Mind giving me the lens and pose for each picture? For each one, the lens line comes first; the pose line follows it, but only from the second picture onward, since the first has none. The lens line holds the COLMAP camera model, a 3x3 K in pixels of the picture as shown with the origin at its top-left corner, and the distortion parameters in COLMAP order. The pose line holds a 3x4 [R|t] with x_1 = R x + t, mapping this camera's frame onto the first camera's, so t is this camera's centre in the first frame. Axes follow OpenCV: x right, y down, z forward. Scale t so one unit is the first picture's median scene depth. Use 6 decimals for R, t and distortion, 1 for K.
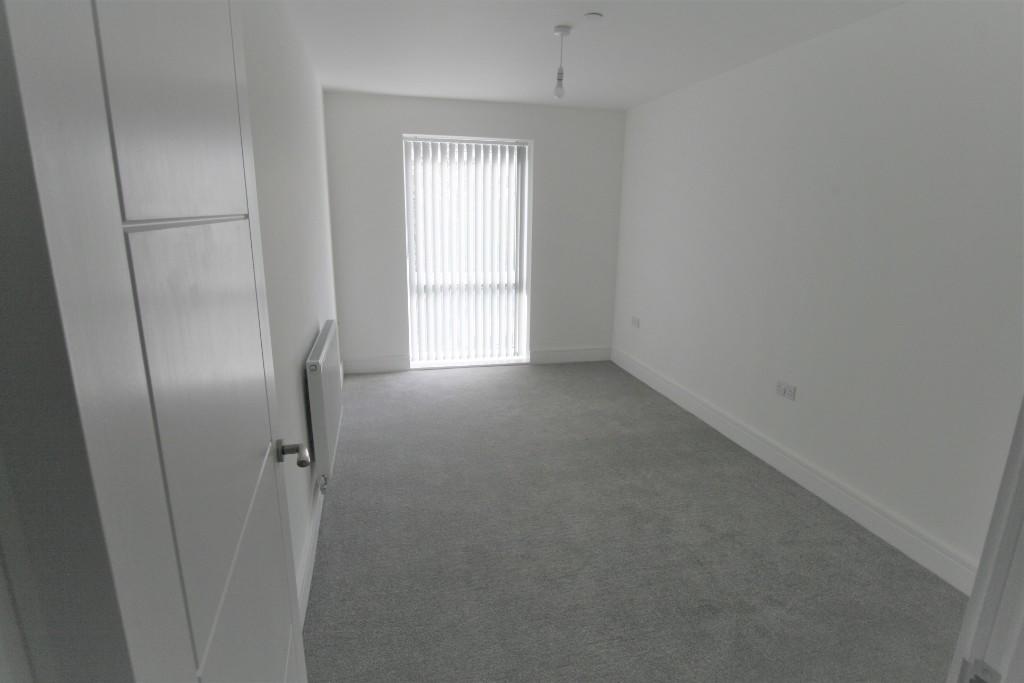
lens RADIAL K [[546.6, 0, 512.0], [0, 546.6, 341.5], [0, 0, 1]] dist [-0.002585, -0.000194]
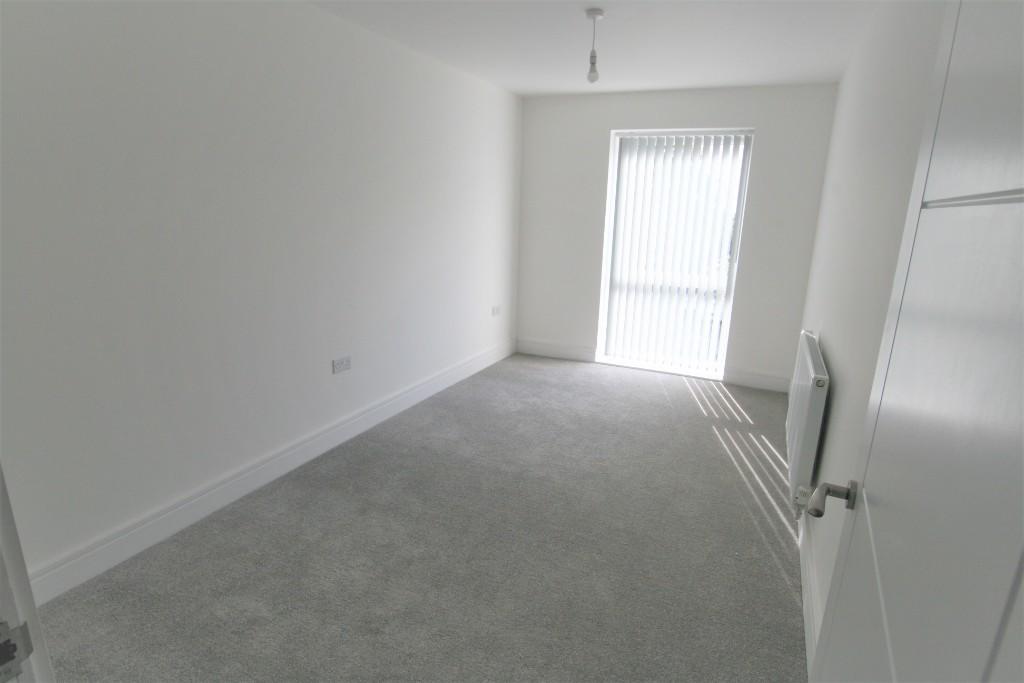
lens RADIAL K [[546.6, 0, 512.0], [0, 546.6, 341.5], [0, 0, 1]] dist [-0.002585, -0.000194]
pose [[0.774263, 0.170343, -0.609508, 0.312412], [-0.169532, 0.983723, 0.059568, -0.021310], [0.609734, 0.057210, 0.790539, 0.100200]]
